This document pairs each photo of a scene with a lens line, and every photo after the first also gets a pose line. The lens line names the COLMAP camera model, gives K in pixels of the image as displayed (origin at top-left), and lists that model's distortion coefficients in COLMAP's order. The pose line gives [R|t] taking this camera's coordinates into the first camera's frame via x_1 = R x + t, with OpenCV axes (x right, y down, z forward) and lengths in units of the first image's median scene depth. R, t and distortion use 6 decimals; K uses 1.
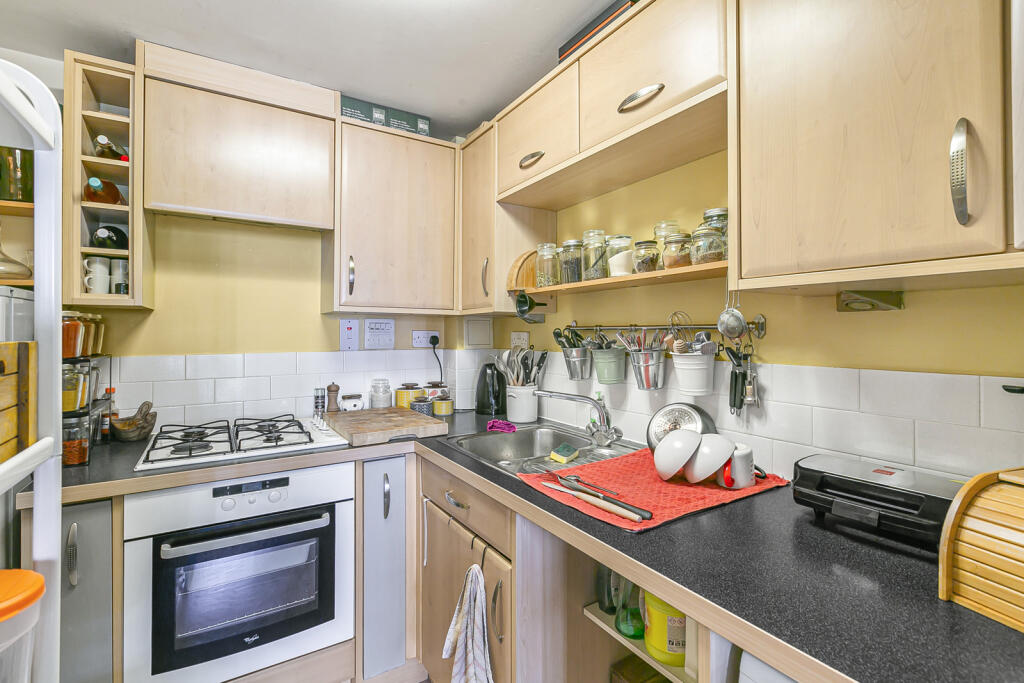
lens RADIAL K [[467.1, 0, 511.7], [0, 467.1, 325.7], [0, 0, 1]] dist [0.002658, -0.001284]
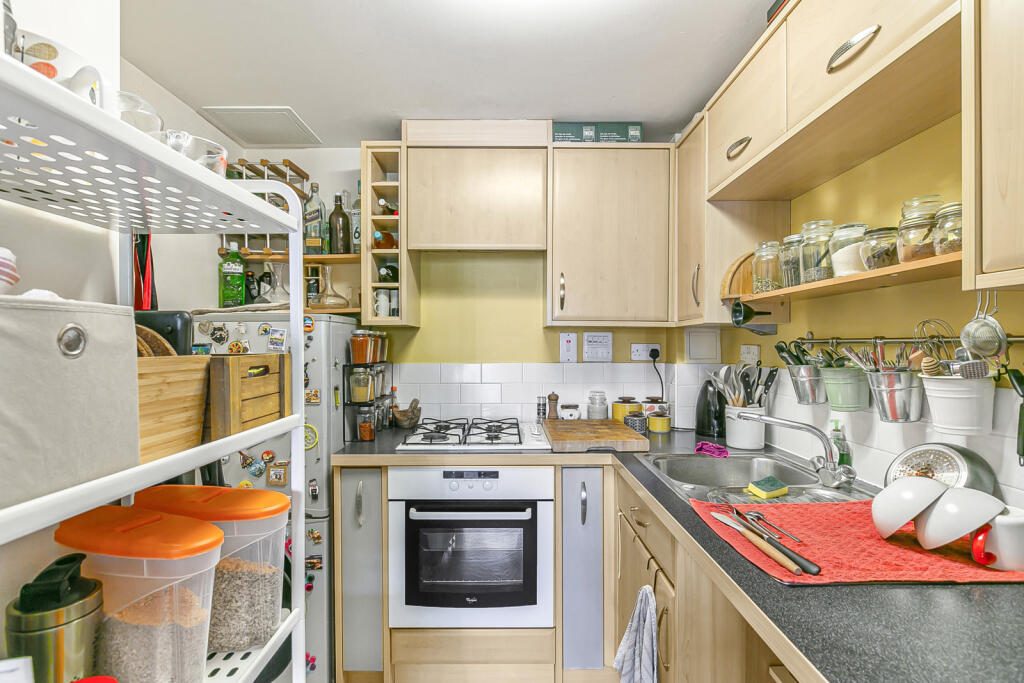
lens RADIAL K [[491.8, 0, 510.0], [0, 491.8, 344.3], [0, 0, 1]] dist [-0.001593, -0.001738]
pose [[0.848144, 0.001092, -0.529765, 0.180260], [0.007152, 0.999883, 0.013512, -0.004899], [0.529717, -0.015249, 0.848037, -0.009796]]
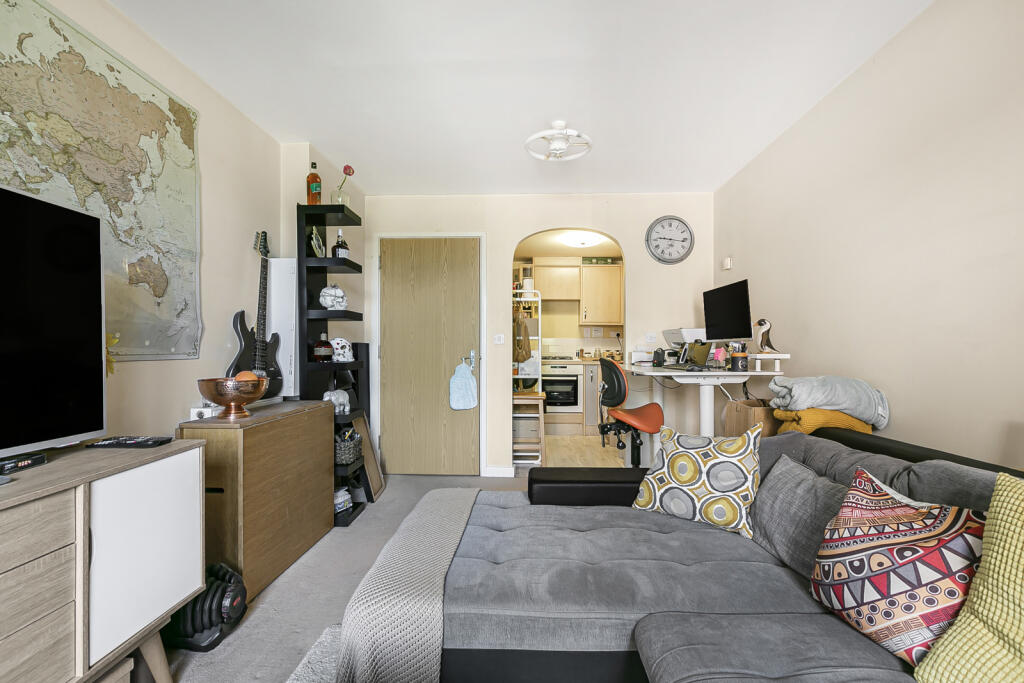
lens RADIAL K [[467.1, 0, 516.1], [0, 467.1, 346.1], [0, 0, 1]] dist [0.002658, -0.001284]
pose [[0.829433, -0.000253, -0.558606, 1.316984], [0.003441, 0.999983, 0.004657, 0.126722], [0.558596, -0.005785, 0.829420, -2.414007]]
